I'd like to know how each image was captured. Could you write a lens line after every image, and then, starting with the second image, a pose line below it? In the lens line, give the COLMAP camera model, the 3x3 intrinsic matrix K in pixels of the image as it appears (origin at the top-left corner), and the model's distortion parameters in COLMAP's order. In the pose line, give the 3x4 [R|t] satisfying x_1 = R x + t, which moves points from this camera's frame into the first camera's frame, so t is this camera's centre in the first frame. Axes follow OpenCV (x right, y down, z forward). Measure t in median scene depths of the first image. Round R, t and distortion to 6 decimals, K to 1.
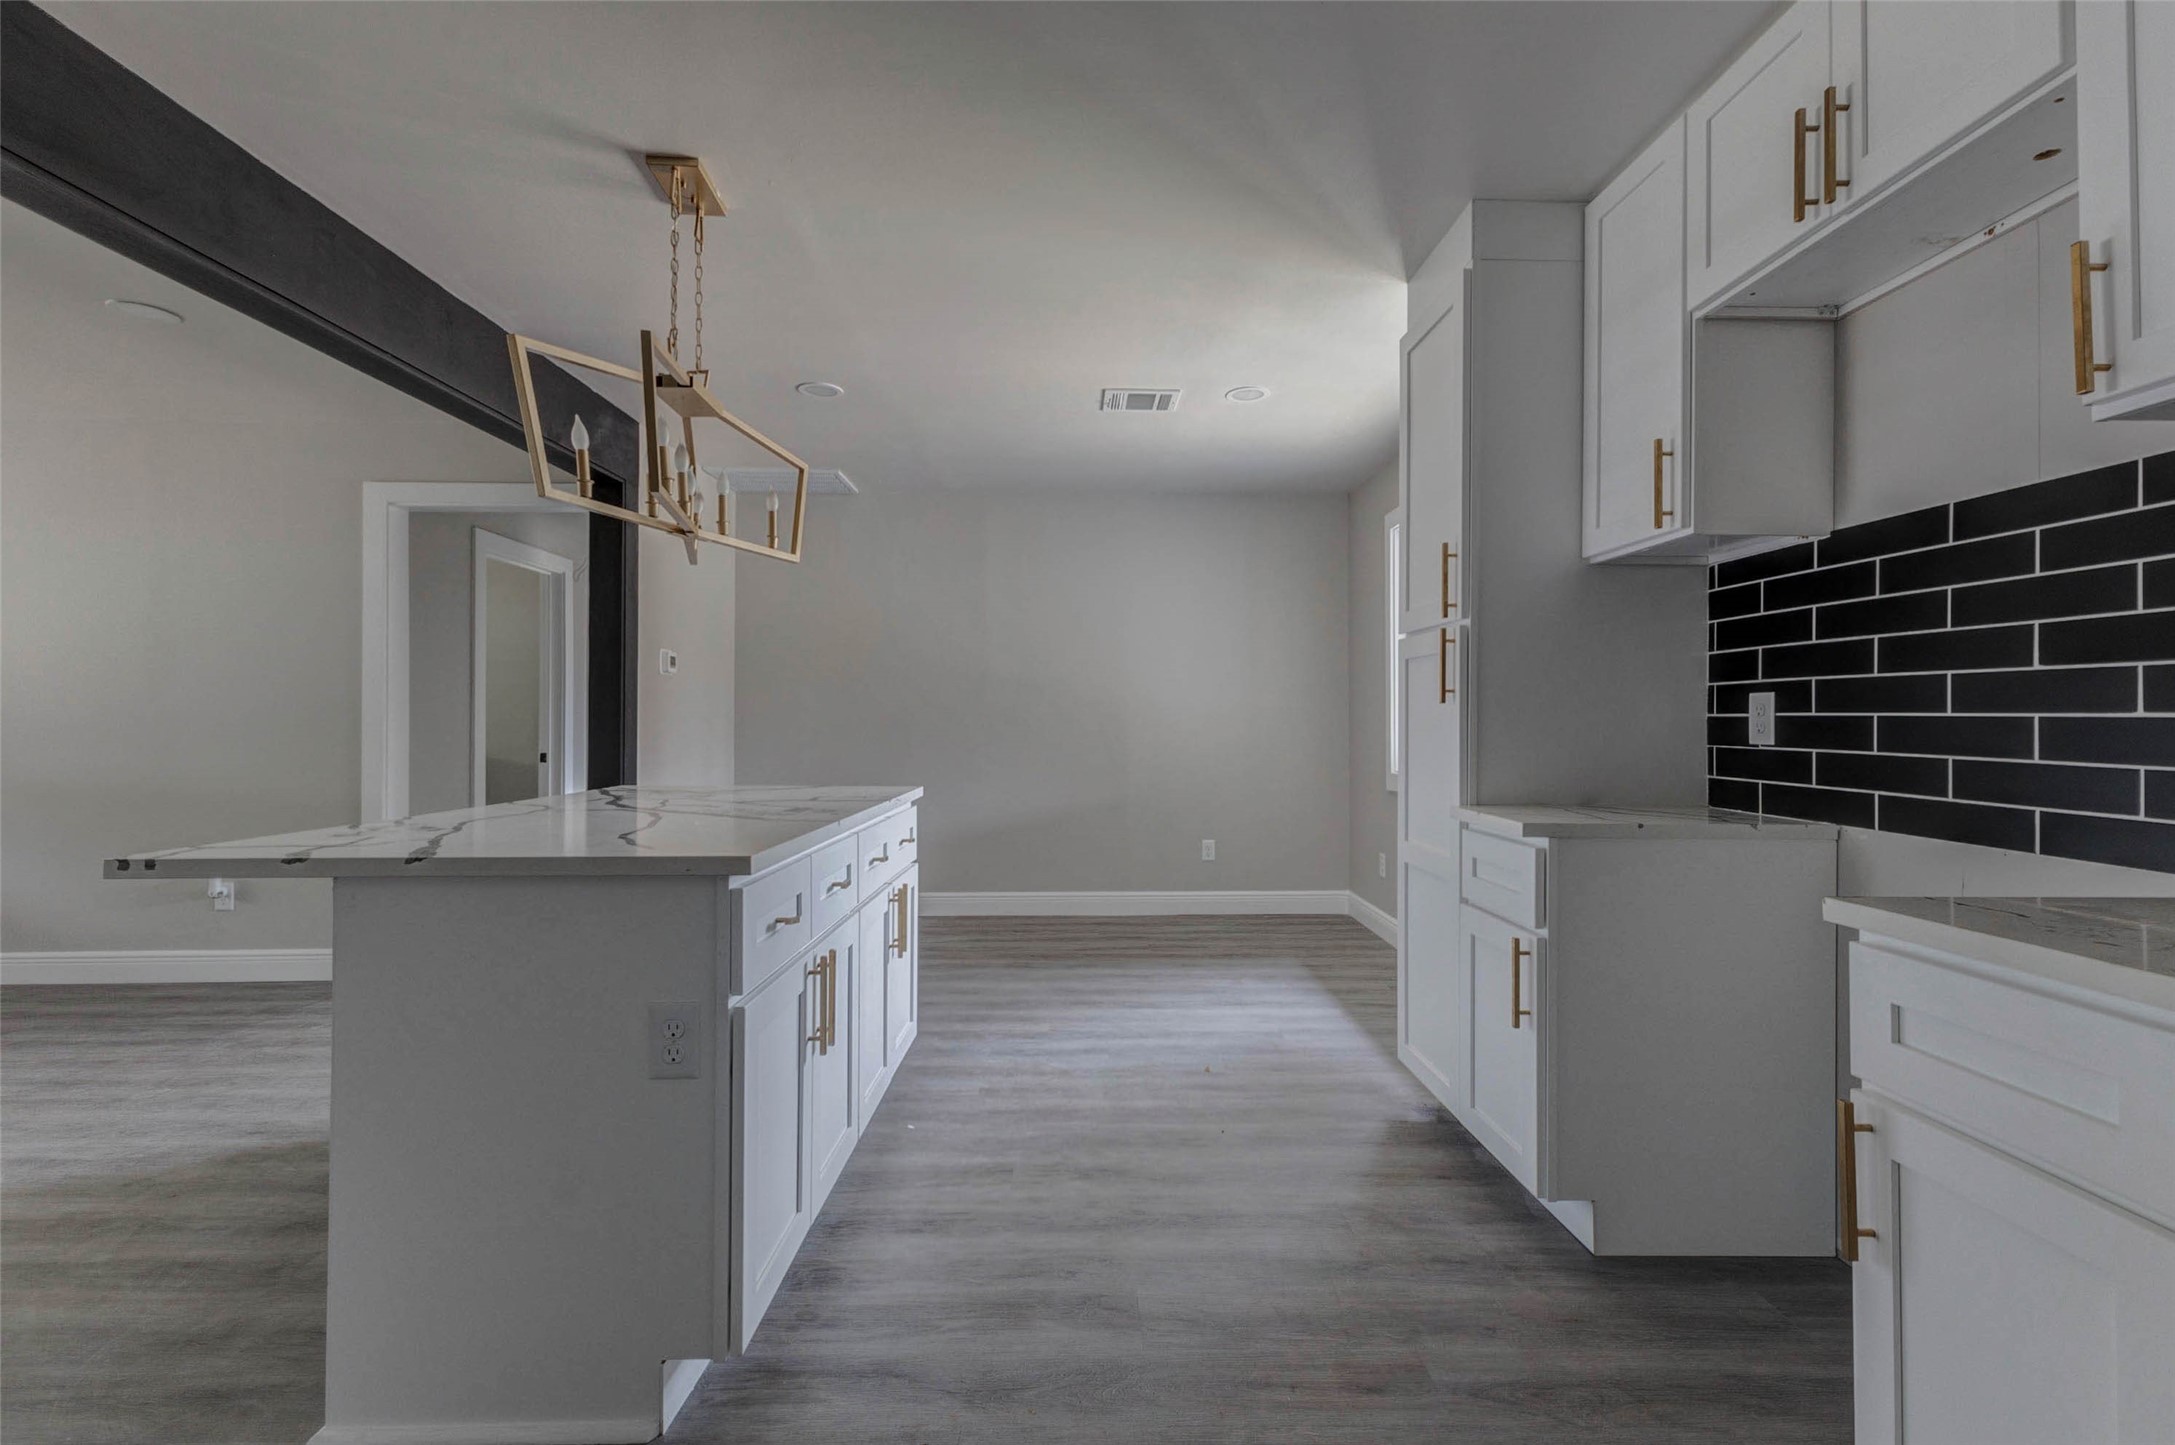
lens RADIAL K [[936.1, 0, 1124.7], [0, 936.1, 714.9], [0, 0, 1]] dist [0.003673, 0.000142]
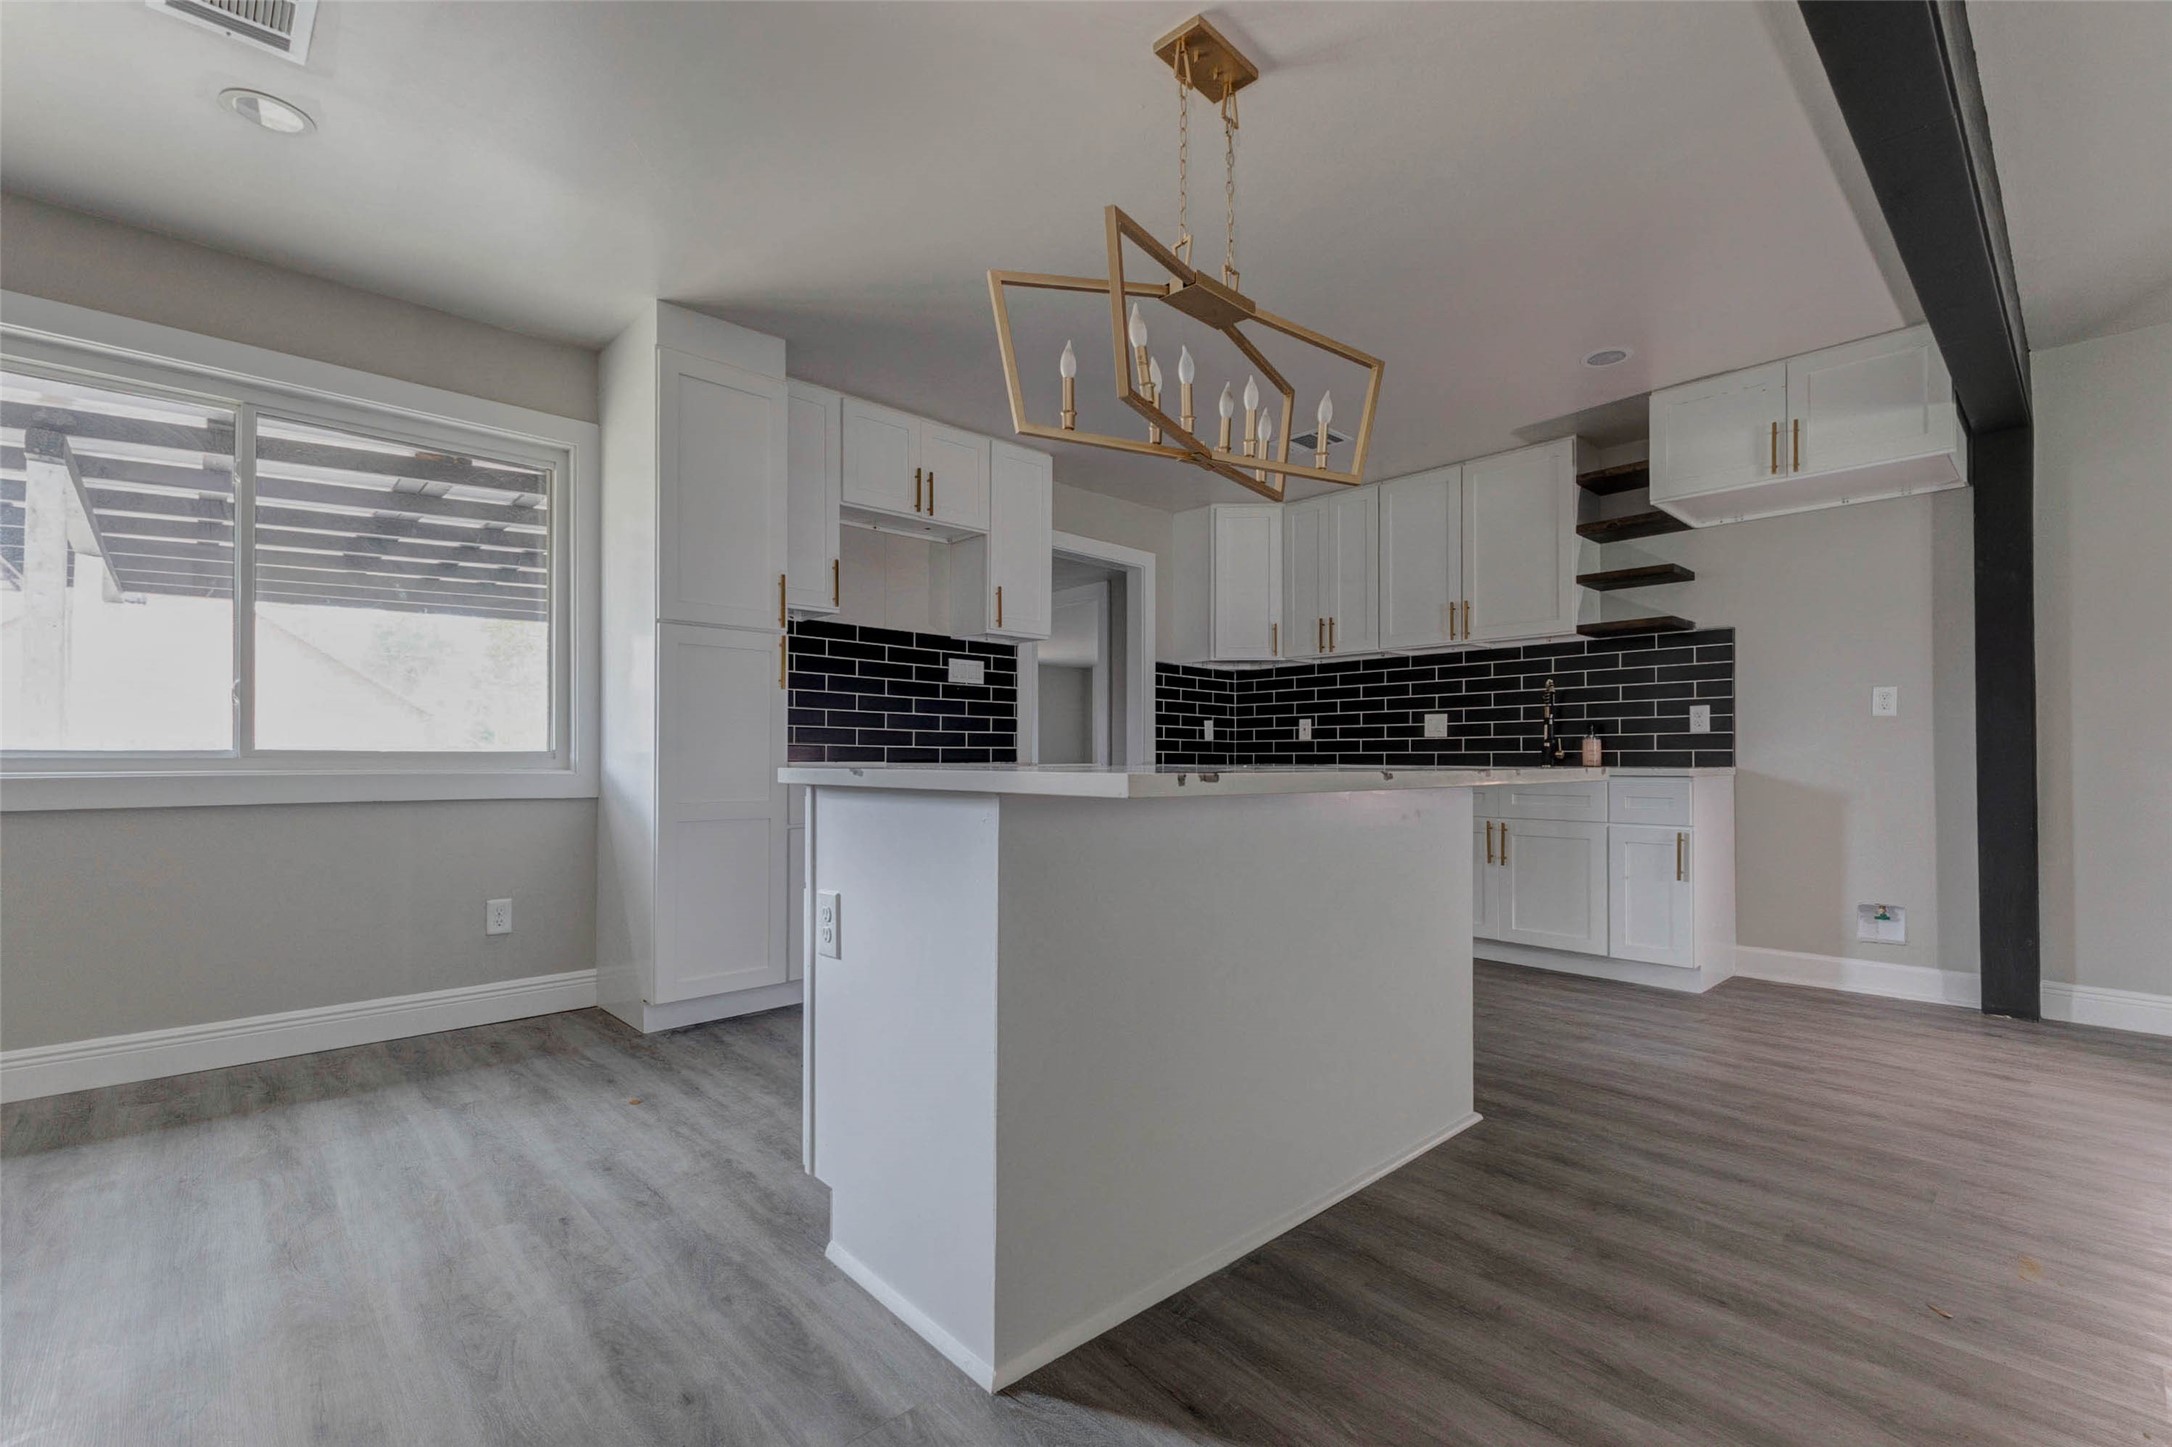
lens RADIAL K [[952.0, 0, 1103.9], [0, 952.0, 747.1], [0, 0, 1]] dist [0.001171, 0.000191]
pose [[-0.655140, 0.001791, 0.755505, -1.164372], [-0.010091, 0.999887, -0.011121, 0.094165], [-0.755440, -0.014910, -0.655048, 1.751896]]
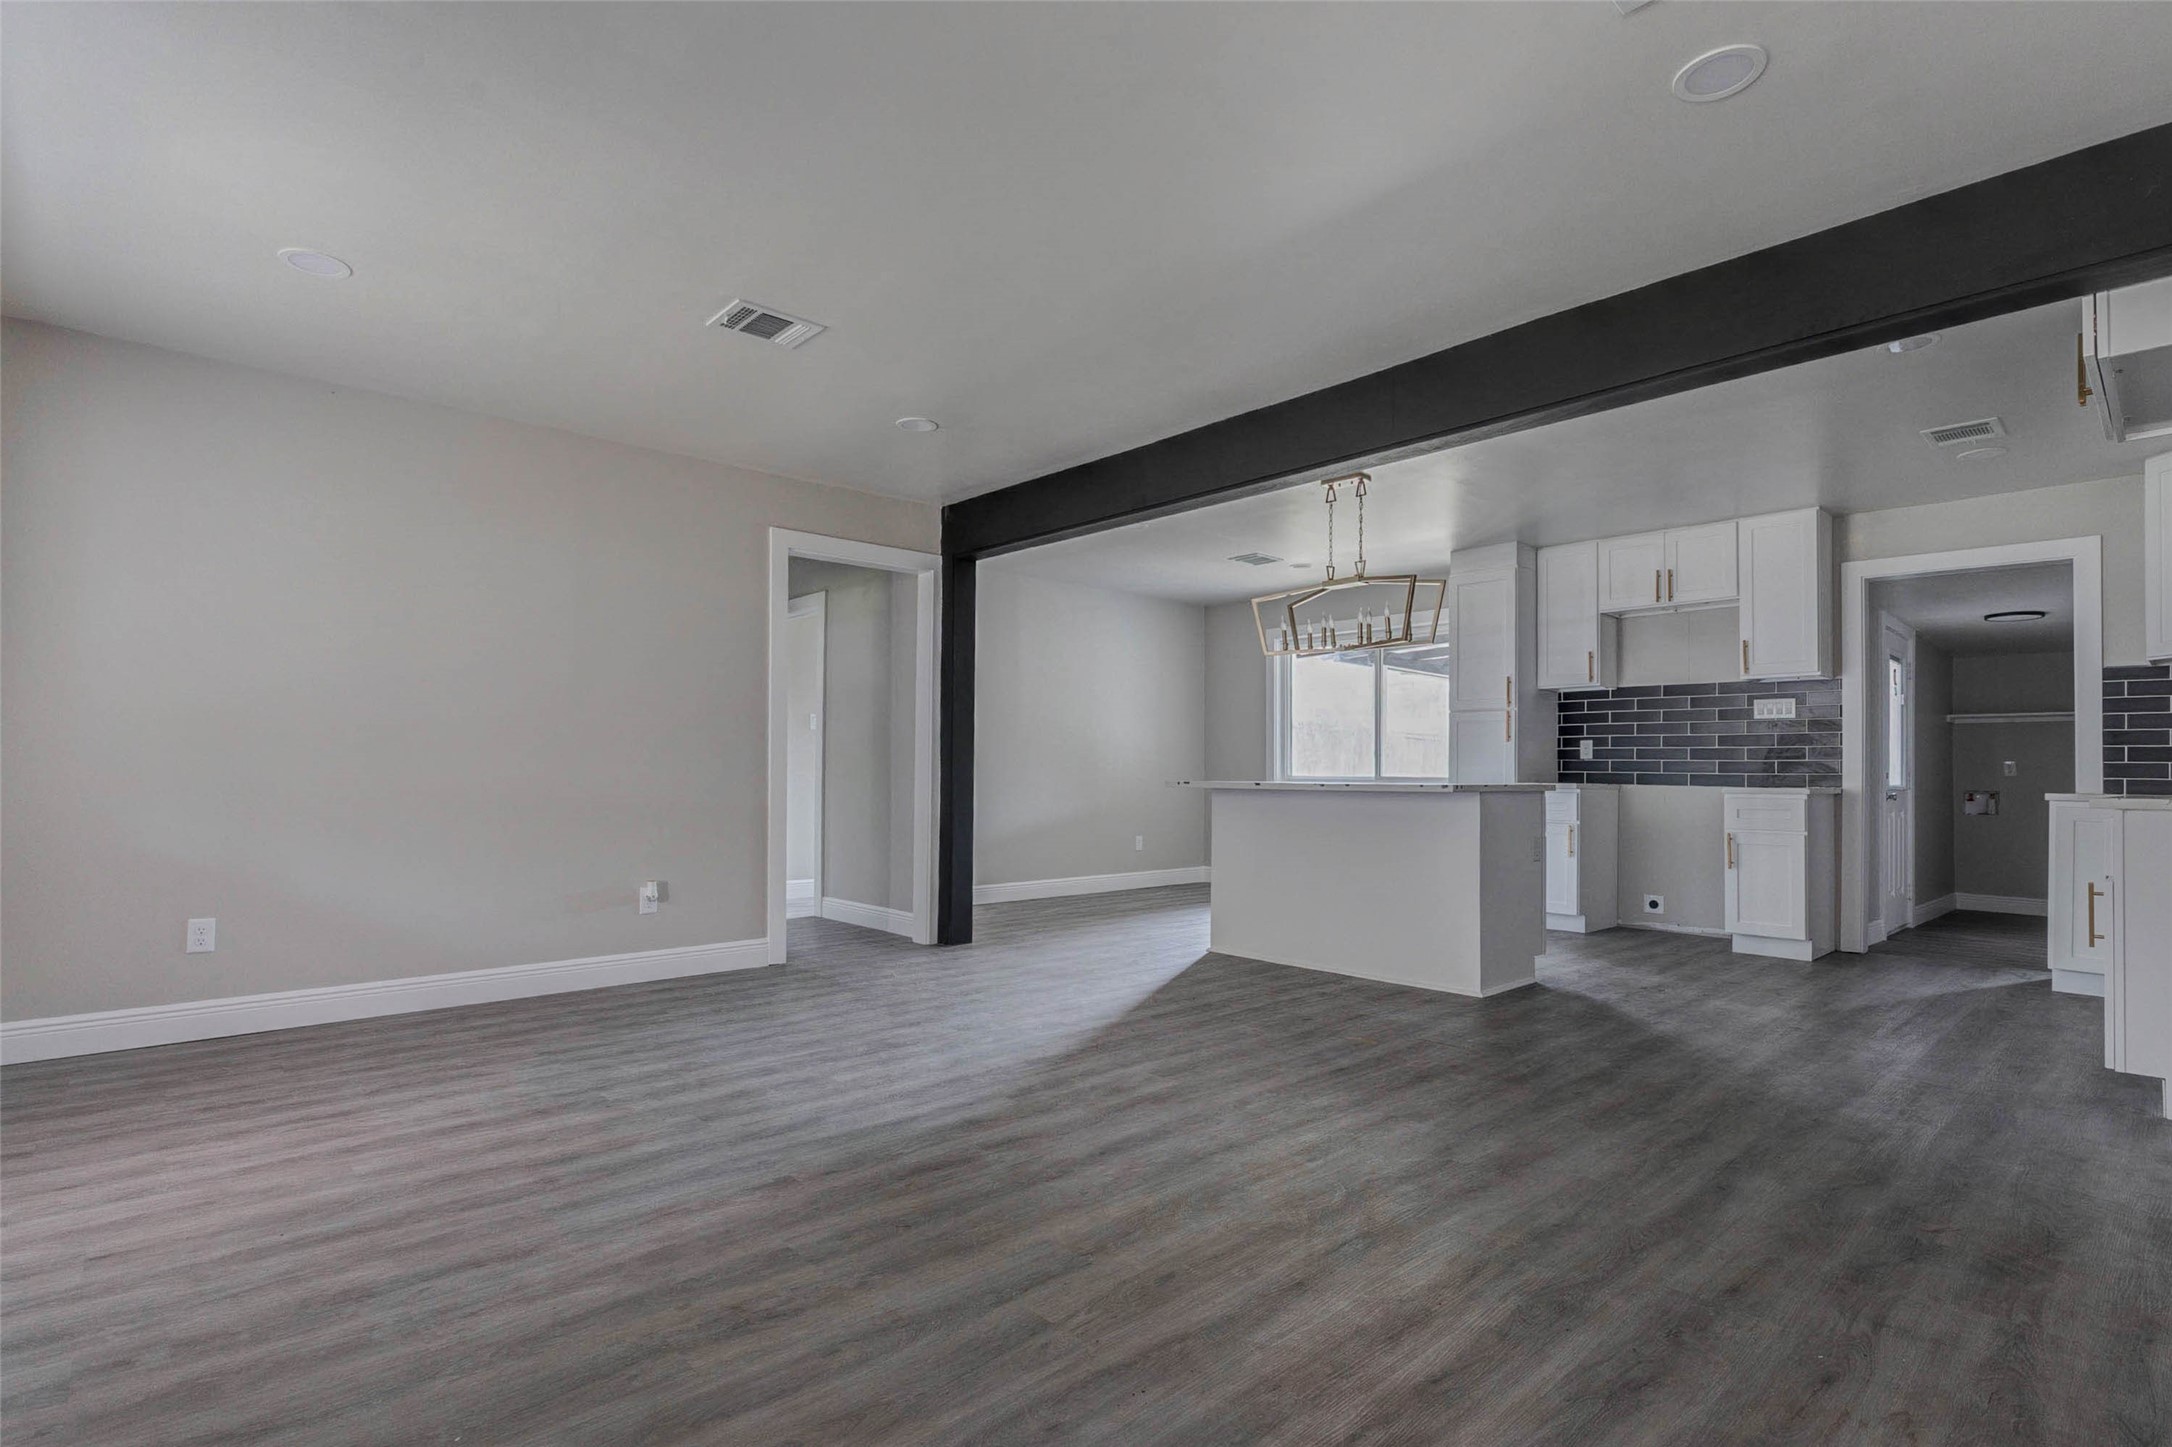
lens RADIAL K [[1028.2, 0, 1067.4], [0, 1028.2, 763.7], [0, 0, 1]] dist [-0.011749, 0.000384]
pose [[0.770904, 0.008265, 0.636897, -2.549391], [-0.008013, 0.999963, -0.003278, 0.070731], [-0.636900, -0.002577, 0.770942, -0.391486]]
